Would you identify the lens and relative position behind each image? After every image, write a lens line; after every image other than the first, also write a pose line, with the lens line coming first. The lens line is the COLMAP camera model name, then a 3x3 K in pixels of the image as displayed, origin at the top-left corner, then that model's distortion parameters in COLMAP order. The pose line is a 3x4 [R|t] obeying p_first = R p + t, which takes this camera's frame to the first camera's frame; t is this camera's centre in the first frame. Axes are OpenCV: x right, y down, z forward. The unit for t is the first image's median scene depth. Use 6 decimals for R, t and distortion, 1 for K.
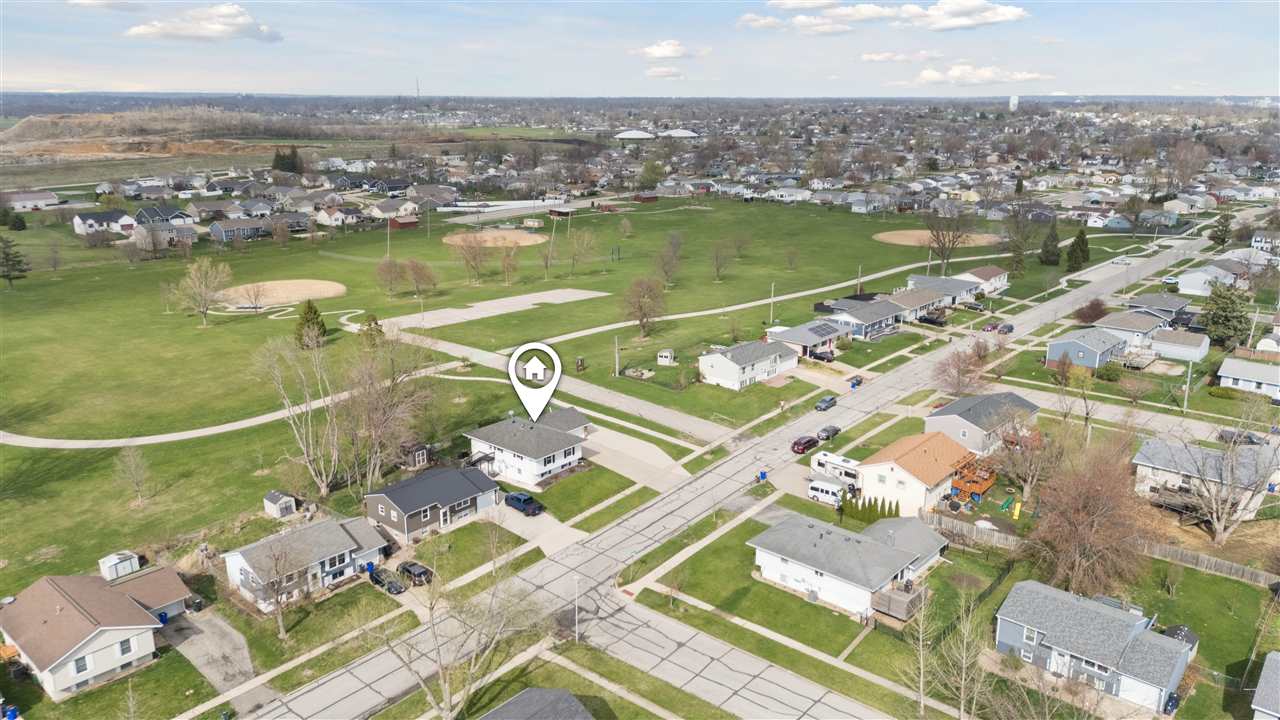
lens RADIAL K [[939.9, 0, 640.0], [0, 939.9, 360.0], [0, 0, 1]] dist [0.089059, -0.101197]
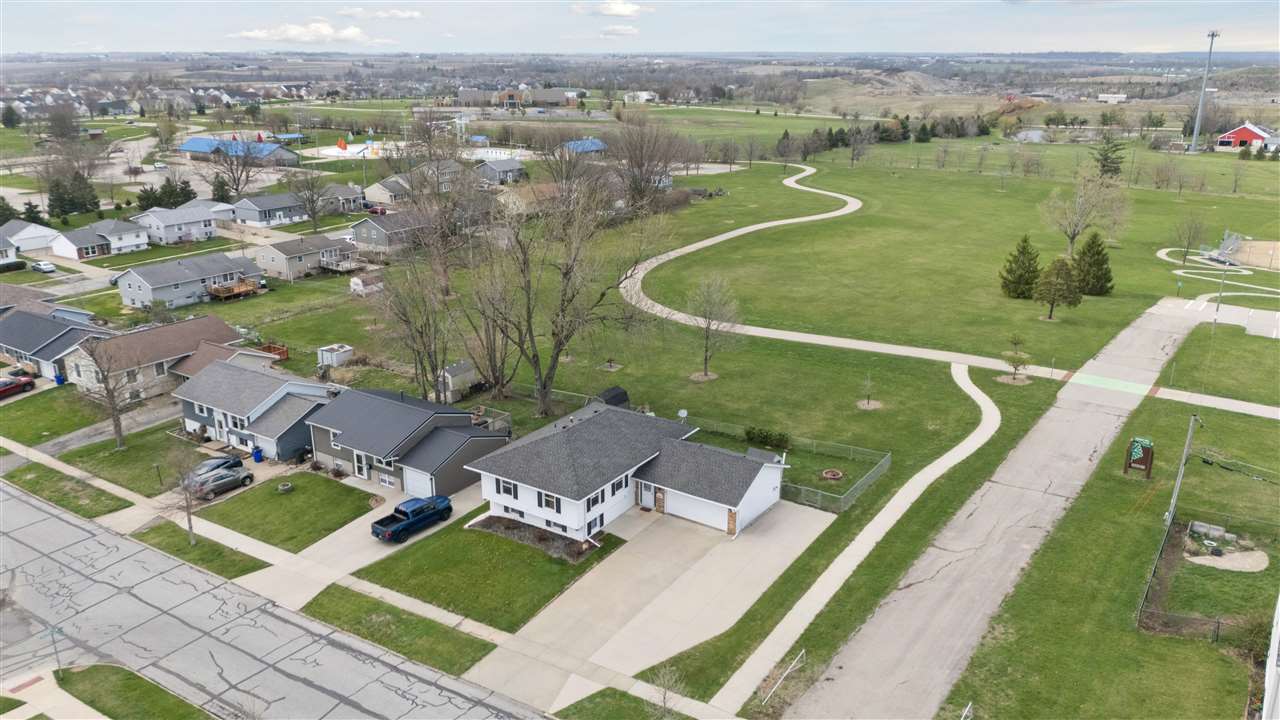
lens RADIAL K [[939.9, 0, 640.0], [0, 939.9, 360.0], [0, 0, 1]] dist [0.089059, -0.101197]
pose [[0.117248, 0.303628, -0.945549, 0.366508], [-0.267650, 0.926547, 0.264337, -0.109478], [0.956356, 0.222084, 0.189902, 0.945247]]
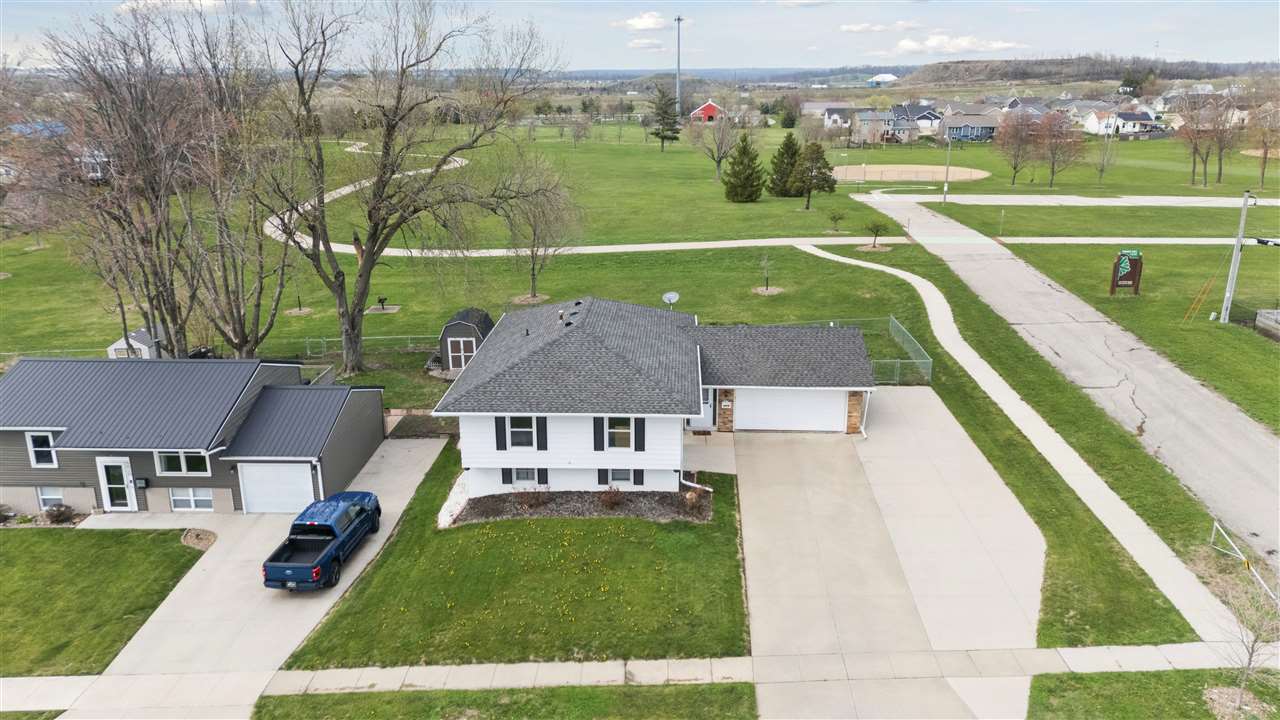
lens RADIAL K [[939.9, 0, 640.0], [0, 939.9, 360.0], [0, 0, 1]] dist [0.089059, -0.101197]
pose [[0.624653, 0.225694, -0.747577, 0.131000], [-0.209586, 0.970654, 0.117917, 0.043127], [0.752251, 0.083024, 0.653624, 0.829700]]
